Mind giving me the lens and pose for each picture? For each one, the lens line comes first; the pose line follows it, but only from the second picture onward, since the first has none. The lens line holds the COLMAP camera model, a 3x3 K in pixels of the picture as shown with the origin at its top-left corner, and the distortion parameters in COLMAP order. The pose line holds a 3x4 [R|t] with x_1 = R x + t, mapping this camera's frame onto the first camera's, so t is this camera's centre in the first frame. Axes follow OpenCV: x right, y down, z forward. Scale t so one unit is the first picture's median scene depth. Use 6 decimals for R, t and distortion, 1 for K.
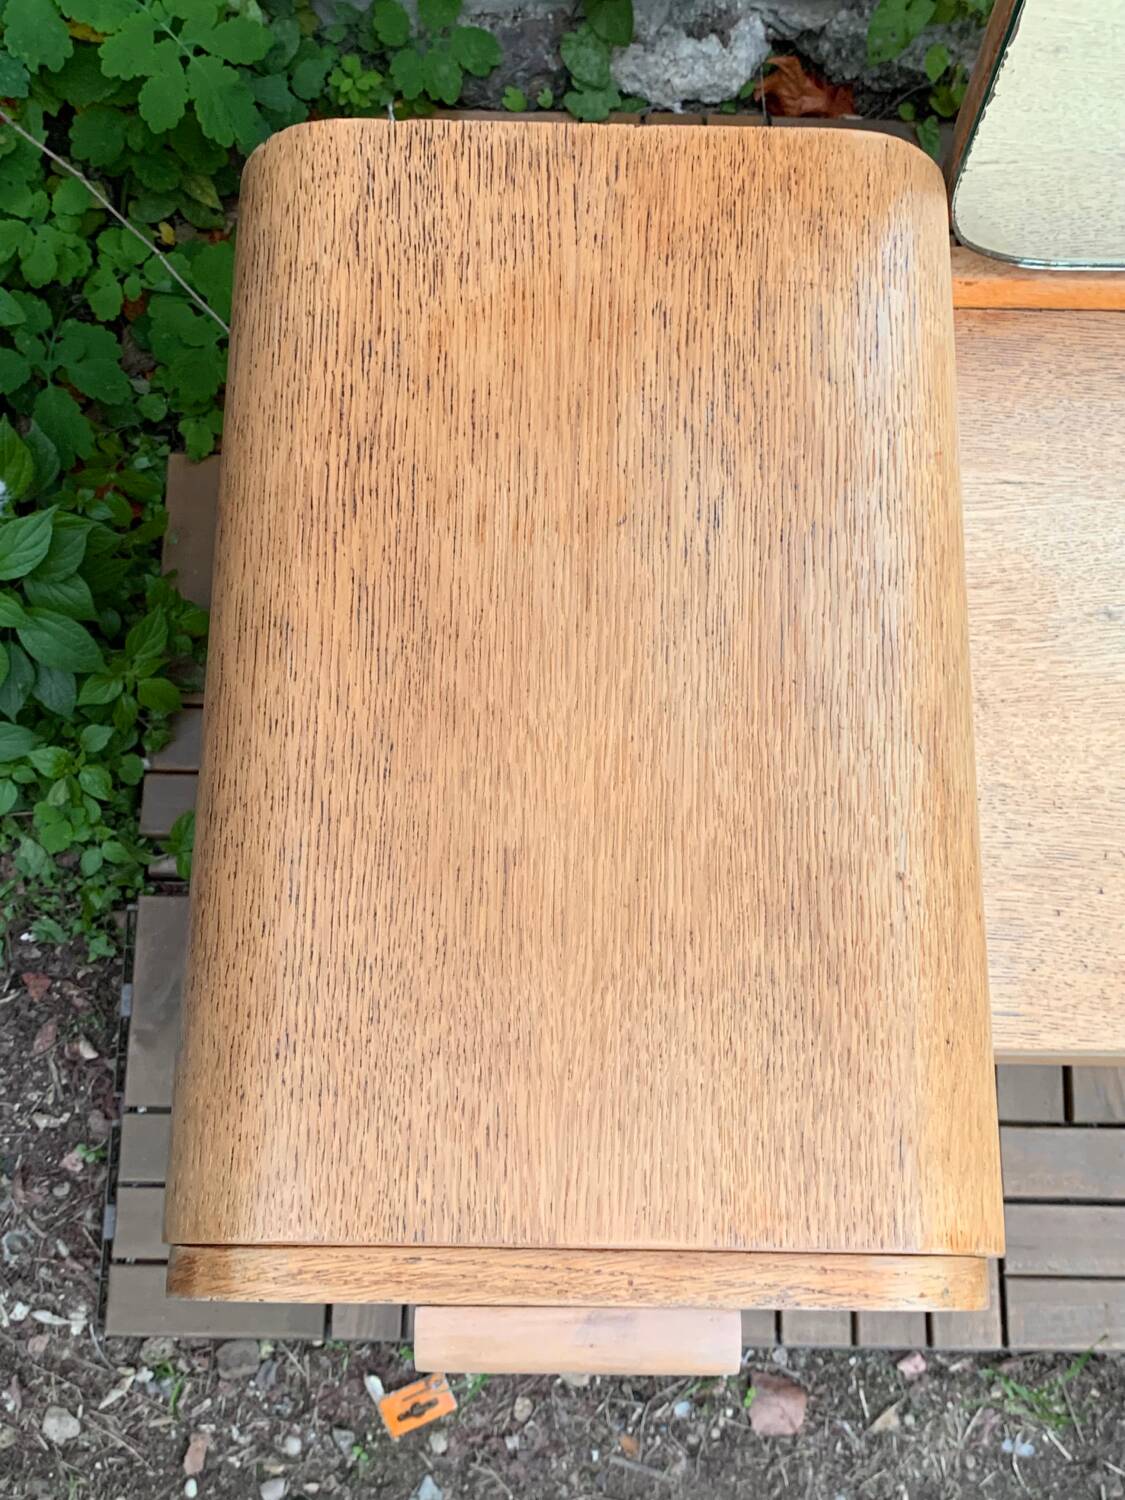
lens RADIAL K [[1739.3, 0, 563.1], [0, 1739.3, 768.0], [0, 0, 1]] dist [0.138251, -0.376322]
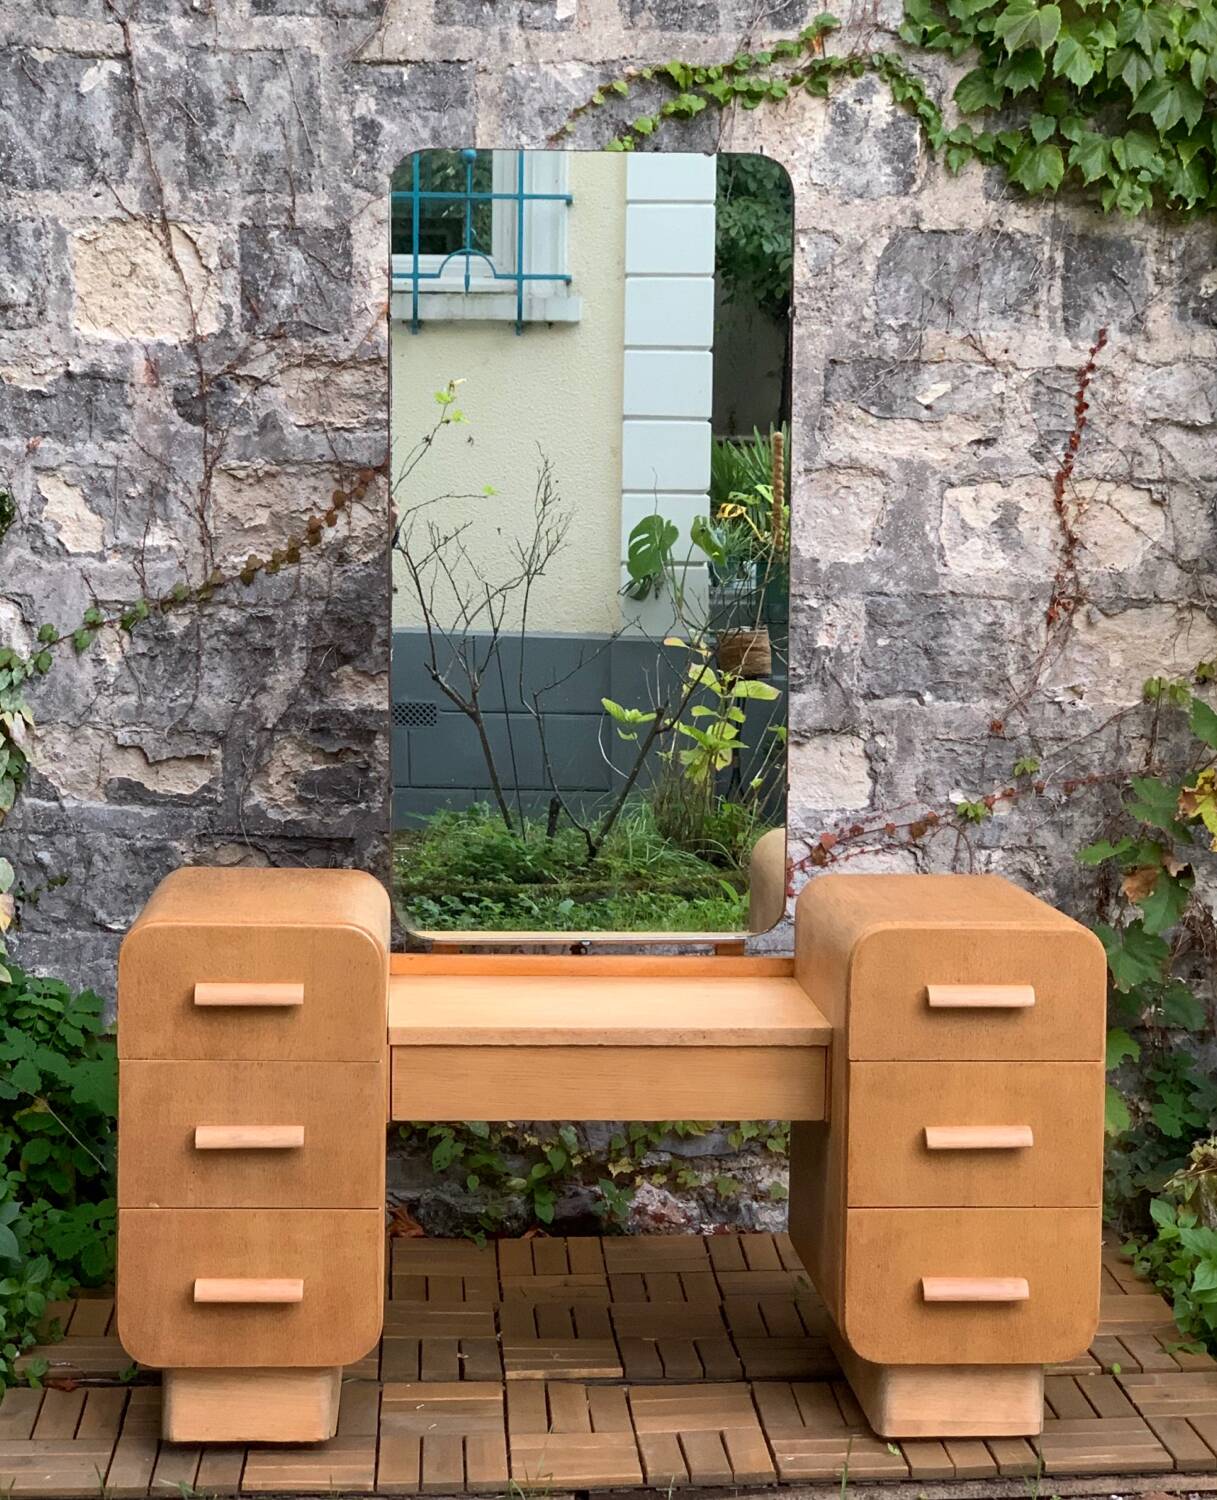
lens RADIAL K [[2896.4, 0, 606.6], [0, 2896.4, 802.3], [0, 0, 1]] dist [-0.072969, 1.404856]
pose [[0.996909, -0.001452, 0.078552, 0.123292], [0.072971, 0.387634, -0.918921, 2.578196], [-0.029115, 0.921812, 0.386541, -0.658830]]
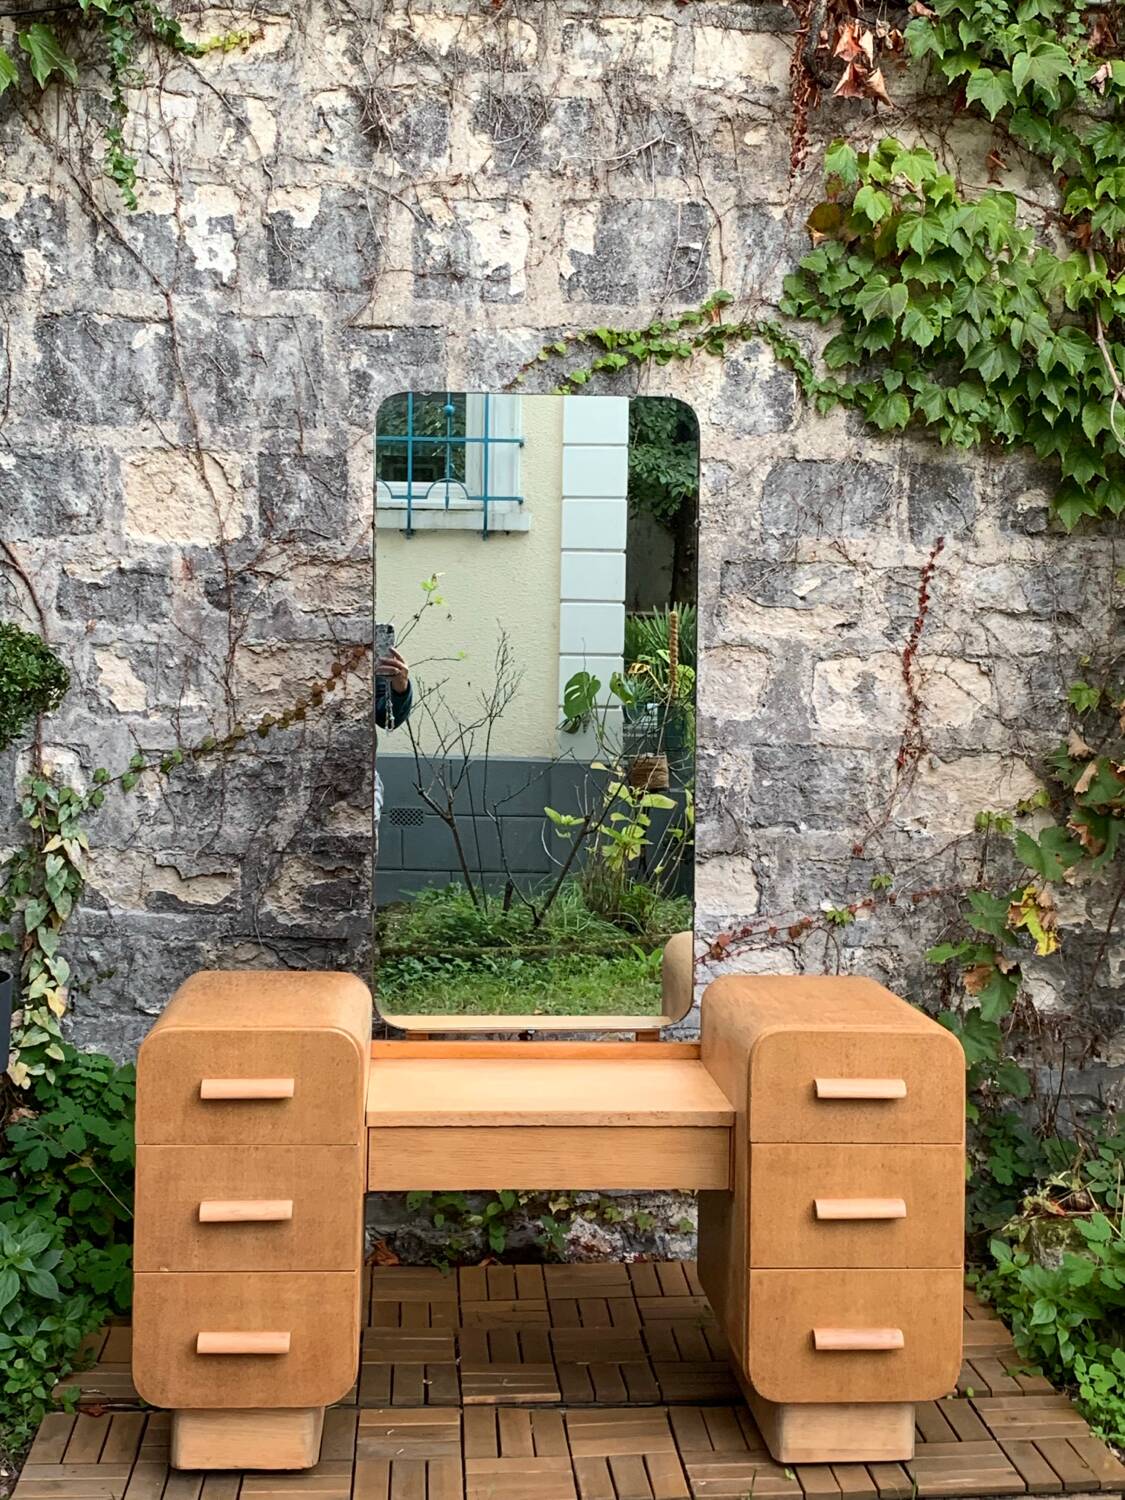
lens RADIAL K [[2023.1, 0, 564.3], [0, 2023.1, 740.5], [0, 0, 1]] dist [0.234396, -0.848122]
pose [[0.996226, 0.005559, 0.086622, 0.153713], [0.079929, 0.330387, -0.940455, 2.183630], [-0.033846, 0.943829, 0.328695, -0.564952]]
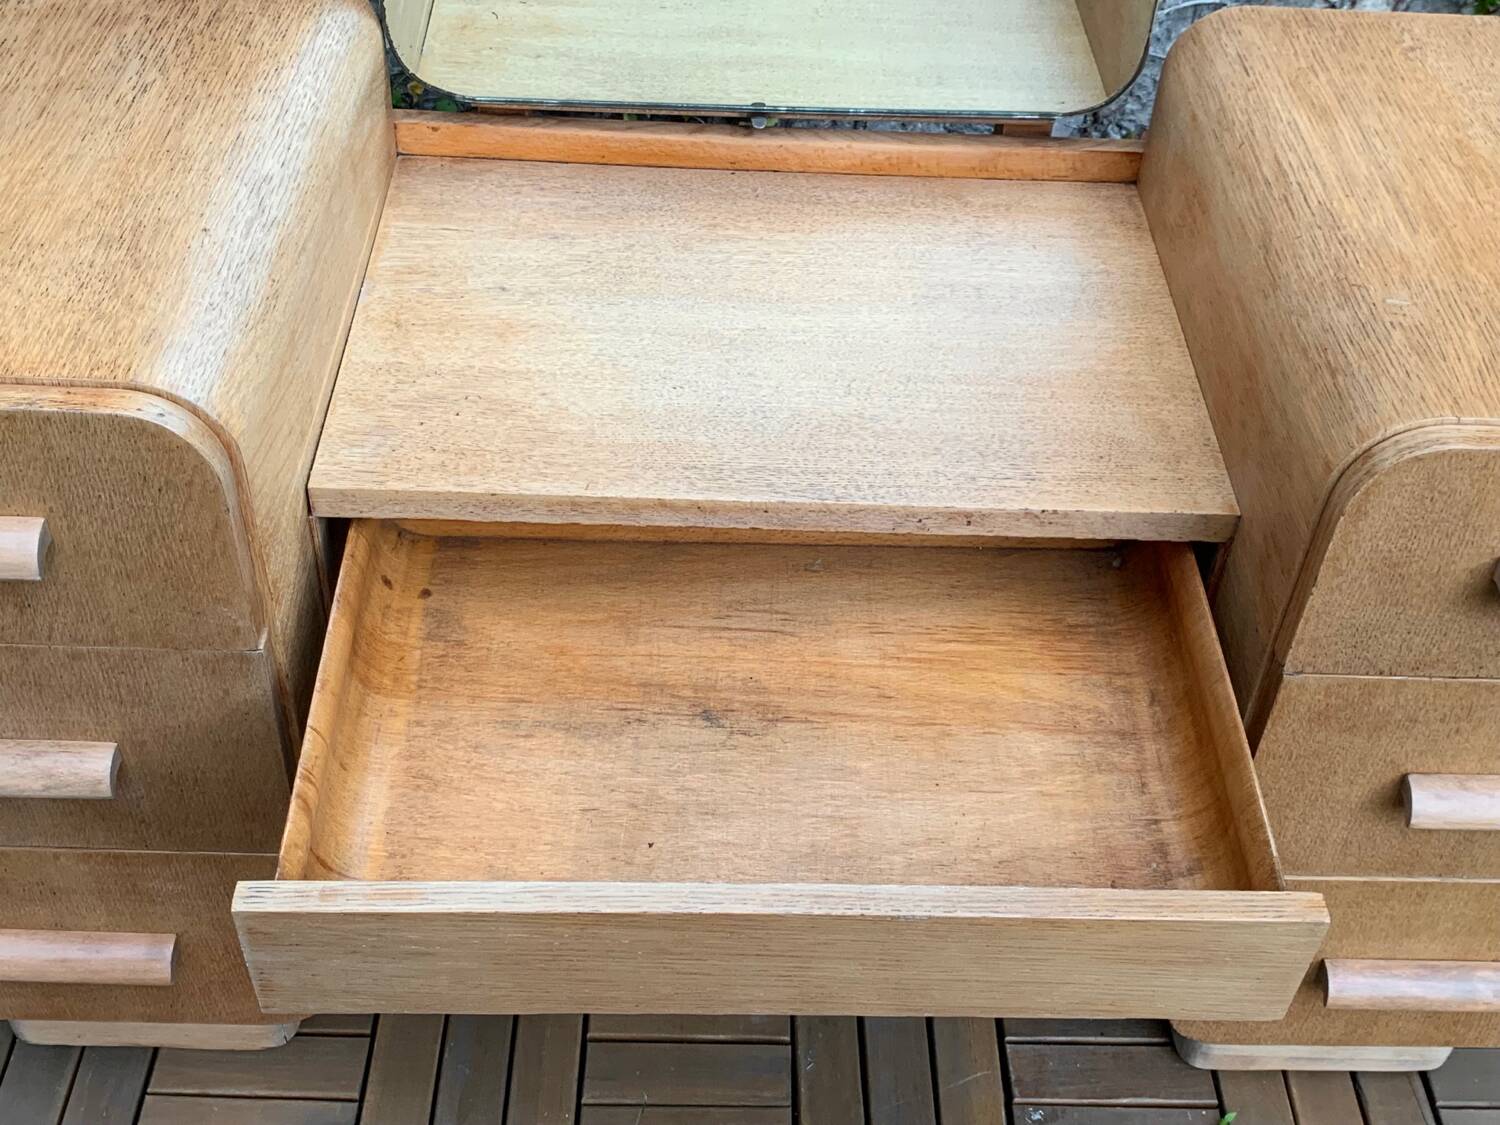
lens RADIAL K [[1708.2, 0, 758.1], [0, 1708.2, 571.1], [0, 0, 1]] dist [0.150667, -0.453974]
pose [[0.999033, 0.015419, 0.041165, 0.305376], [0.007184, 0.866603, -0.498947, 0.522301], [-0.043367, 0.498760, 0.865655, -0.049634]]
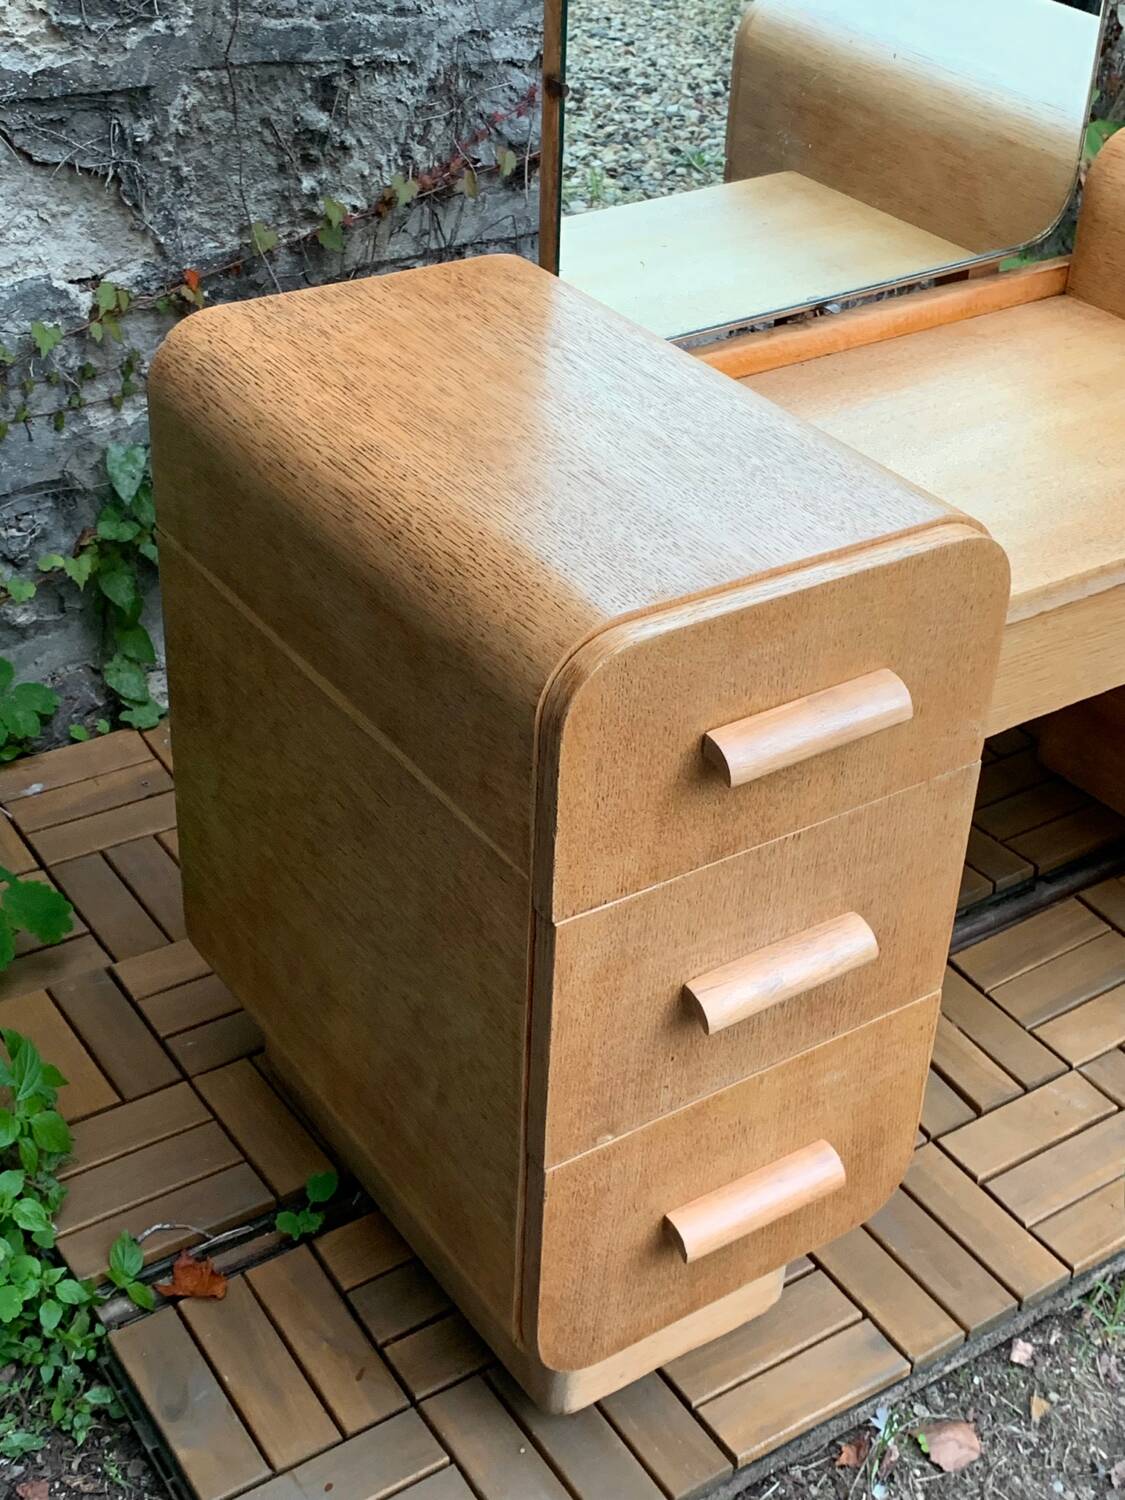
lens RADIAL K [[2068.0, 0, 569.5], [0, 2068.0, 728.2], [0, 0, 1]] dist [0.168191, -0.525226]
pose [[0.820452, -0.294093, 0.490274, -0.509613], [0.539222, 0.683042, -0.492639, 0.552771], [-0.189996, 0.668553, 0.718984, -0.067226]]
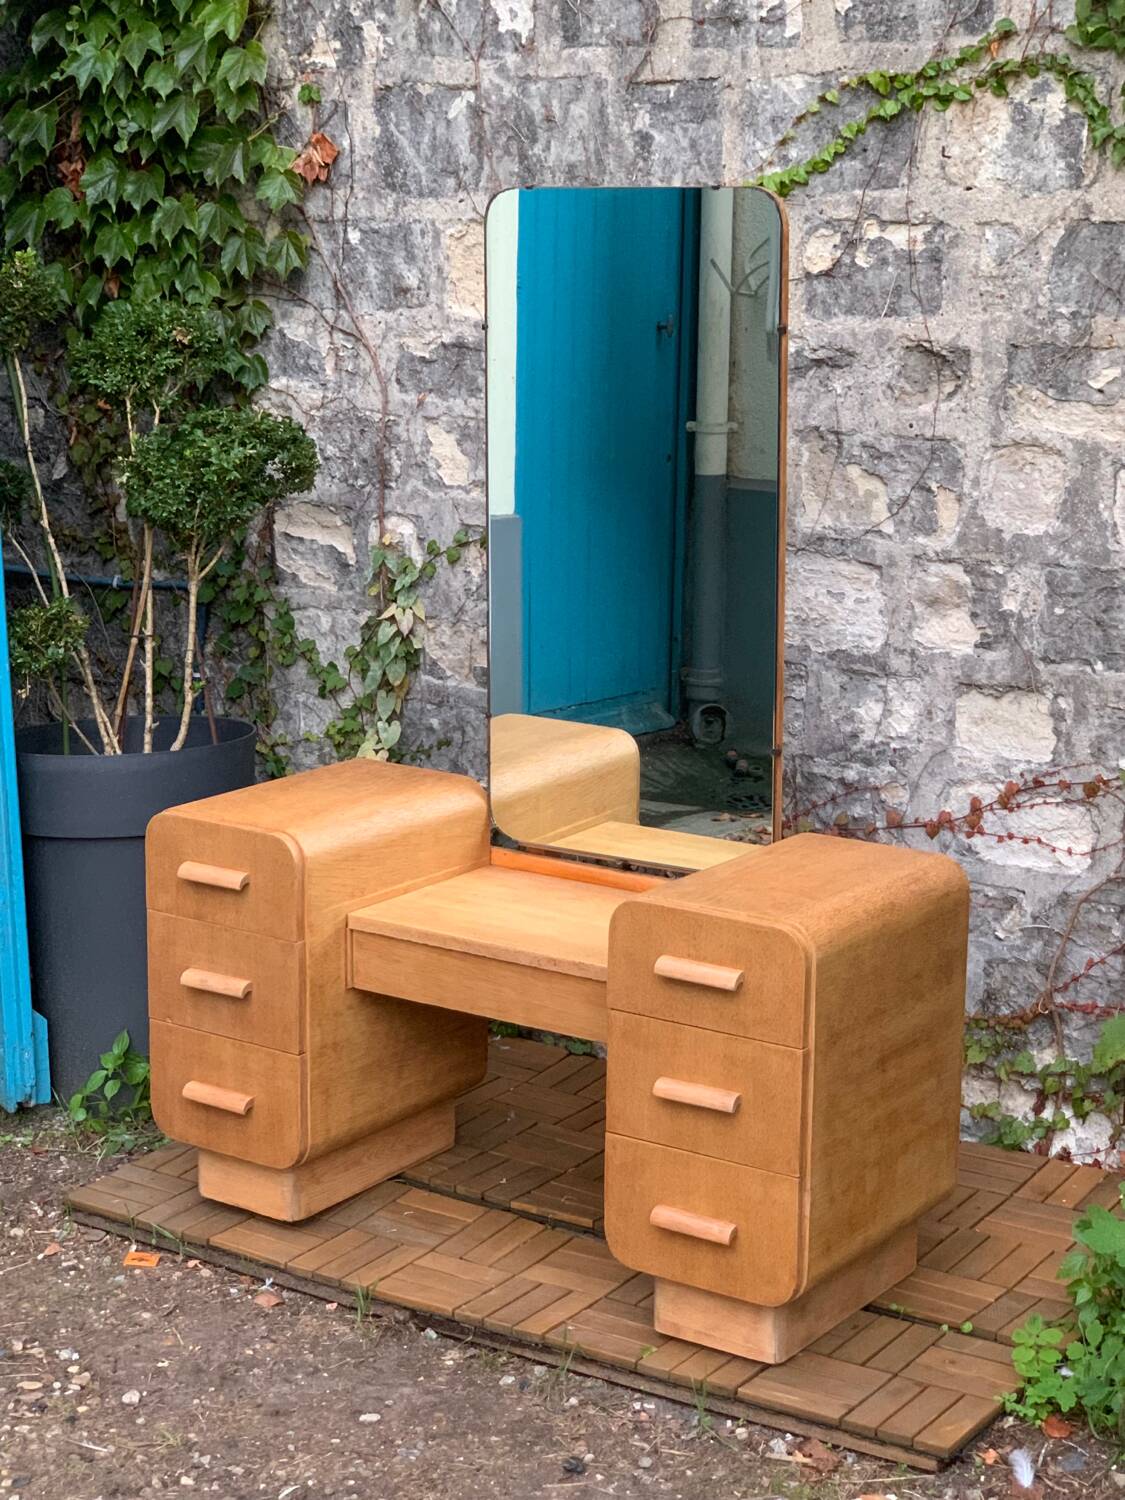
lens RADIAL K [[2611.5, 0, 570.0], [0, 2611.5, 722.7], [0, 0, 1]] dist [0.027830, 0.335300]
pose [[0.831147, 0.109932, -0.545078, 2.046765], [-0.533768, 0.432469, -0.726679, 2.143958], [0.155844, 0.894922, 0.418123, -0.863891]]
